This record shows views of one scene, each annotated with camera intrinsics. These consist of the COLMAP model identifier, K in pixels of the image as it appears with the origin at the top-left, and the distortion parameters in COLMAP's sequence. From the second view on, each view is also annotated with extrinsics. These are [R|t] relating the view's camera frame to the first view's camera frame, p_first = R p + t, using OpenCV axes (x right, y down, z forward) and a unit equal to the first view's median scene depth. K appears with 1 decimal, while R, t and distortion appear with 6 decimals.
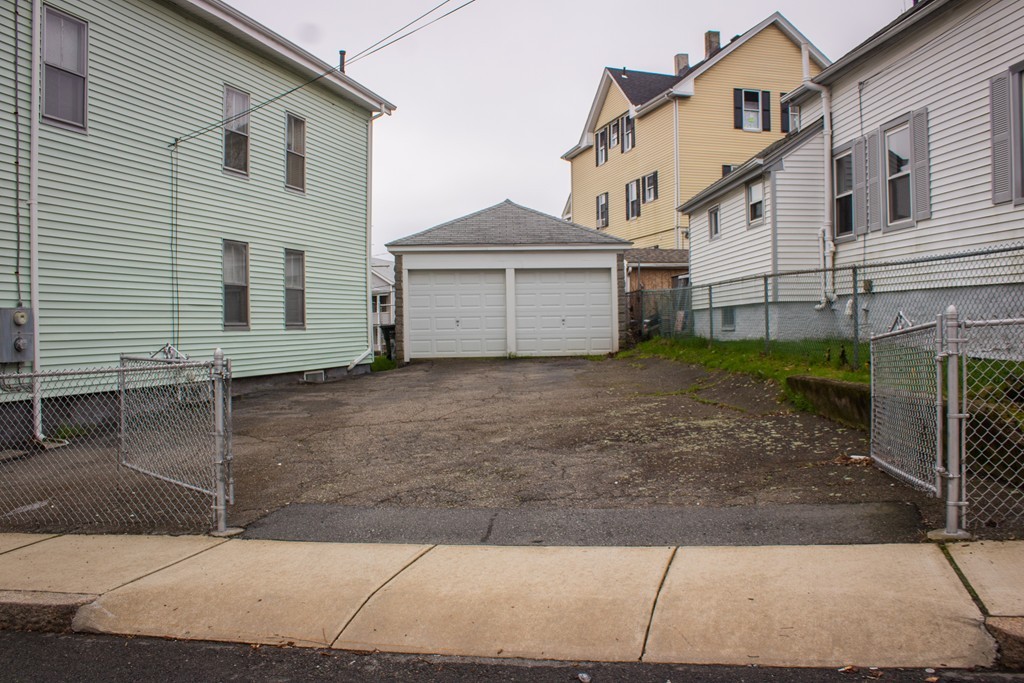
lens RADIAL K [[879.9, 0, 512.0], [0, 879.9, 341.5], [0, 0, 1]] dist [-0.168850, 0.153205]
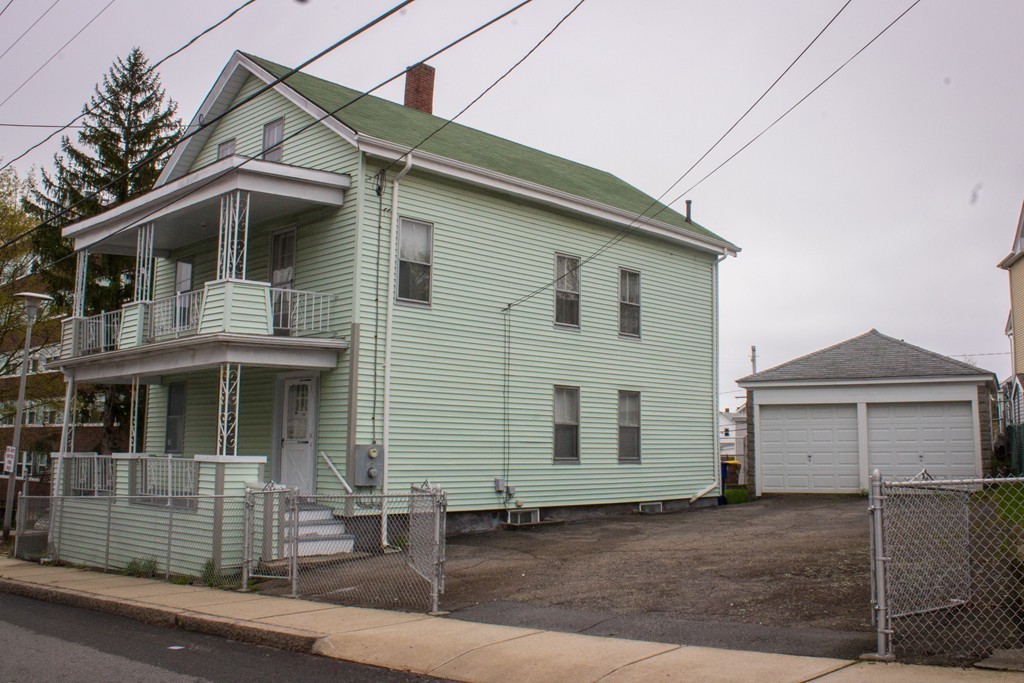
lens RADIAL K [[969.5, 0, 525.2], [0, 969.5, 315.7], [0, 0, 1]] dist [-0.179834, 0.203252]
pose [[0.884701, -0.044828, -0.463998, 0.201291], [-0.028538, 0.988290, -0.149894, -0.012125], [0.465284, 0.145853, 0.873062, -0.141586]]
